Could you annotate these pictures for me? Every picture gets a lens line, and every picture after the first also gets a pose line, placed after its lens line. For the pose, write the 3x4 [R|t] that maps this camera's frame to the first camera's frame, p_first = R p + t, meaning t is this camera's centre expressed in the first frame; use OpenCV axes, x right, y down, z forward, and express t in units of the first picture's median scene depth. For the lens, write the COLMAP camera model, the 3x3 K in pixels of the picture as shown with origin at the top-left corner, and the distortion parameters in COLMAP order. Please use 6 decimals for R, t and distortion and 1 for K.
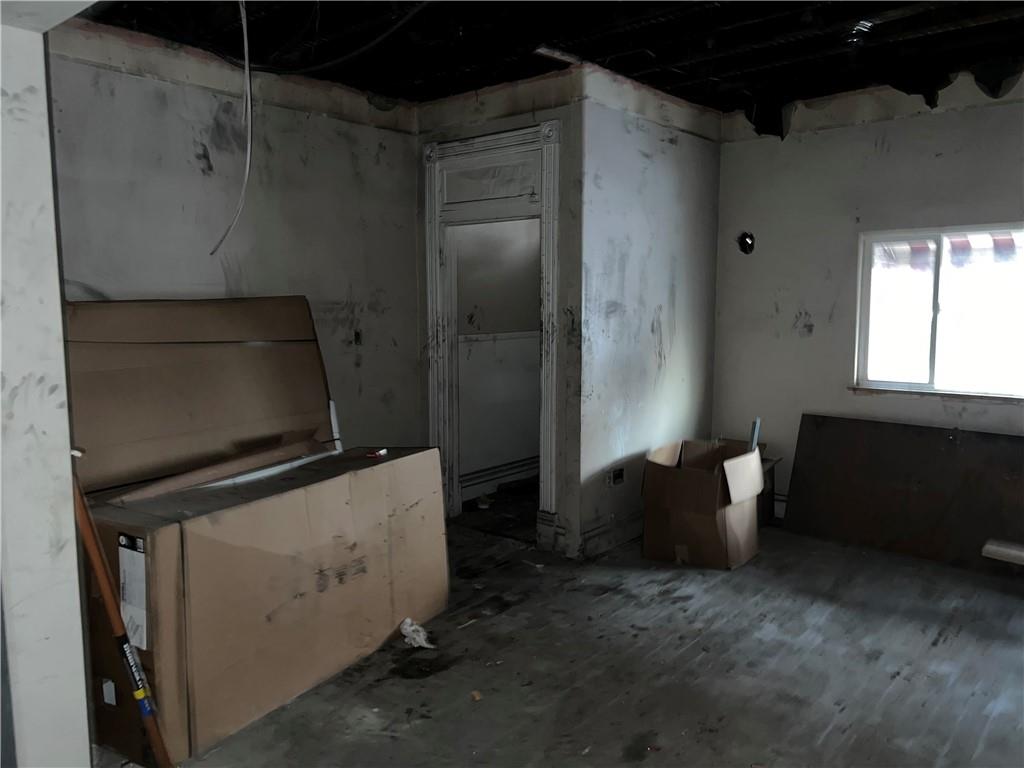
lens RADIAL K [[772.9, 0, 506.6], [0, 772.9, 380.3], [0, 0, 1]] dist [0.068370, -0.089193]
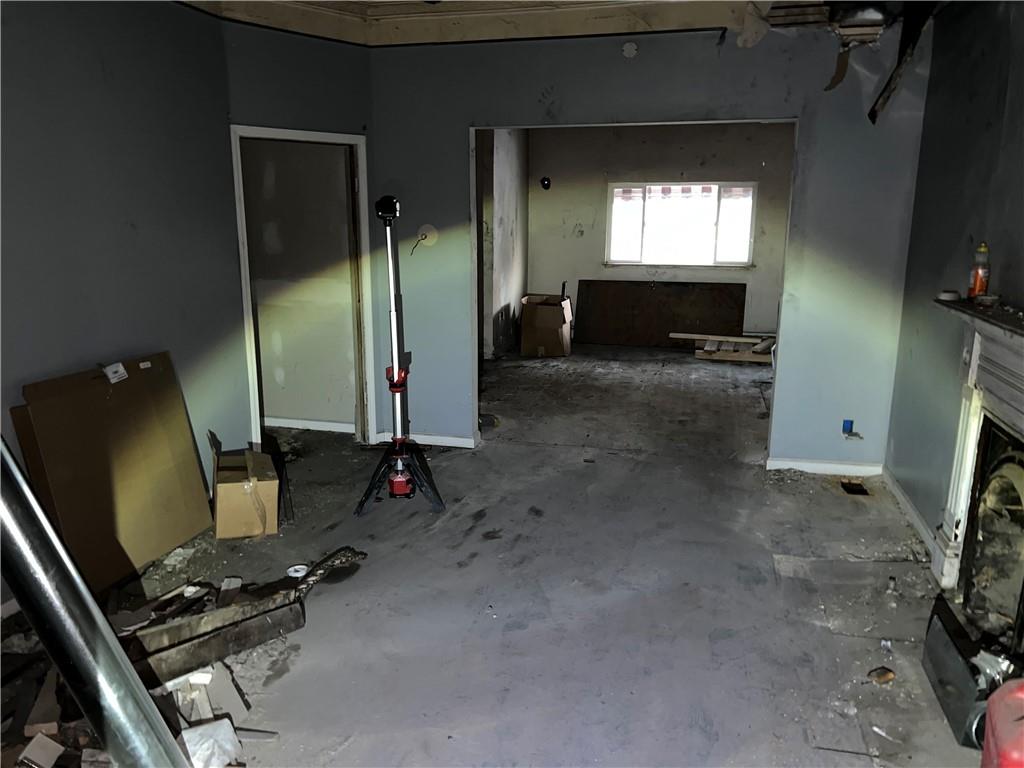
lens RADIAL K [[772.9, 0, 515.7], [0, 772.9, 375.7], [0, 0, 1]] dist [0.068370, -0.089193]
pose [[0.893210, -0.087685, 0.441008, -0.645763], [0.043411, 0.993036, 0.109520, 0.066949], [-0.447540, -0.078679, 0.890796, -0.645307]]
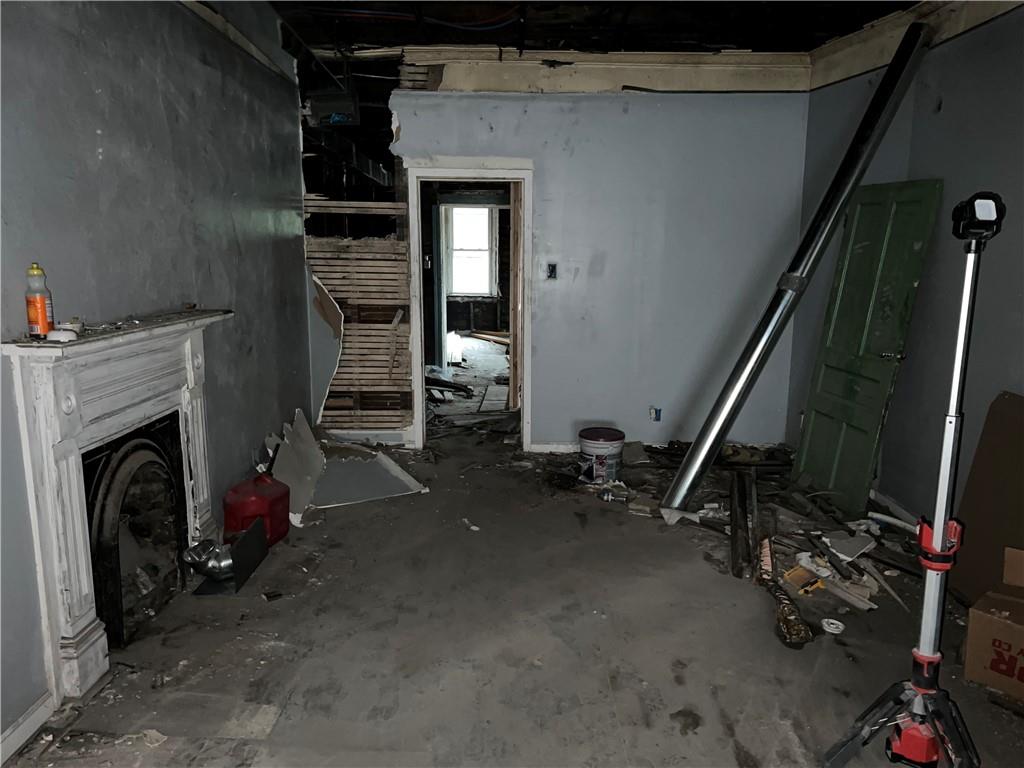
lens RADIAL K [[772.9, 0, 512.1], [0, 772.9, 384.2], [0, 0, 1]] dist [0.068370, -0.089193]
pose [[-0.757805, 0.114225, -0.642405, 0.313968], [-0.071801, 0.963979, 0.256103, -0.058617], [0.648518, 0.240201, -0.722307, 0.636984]]
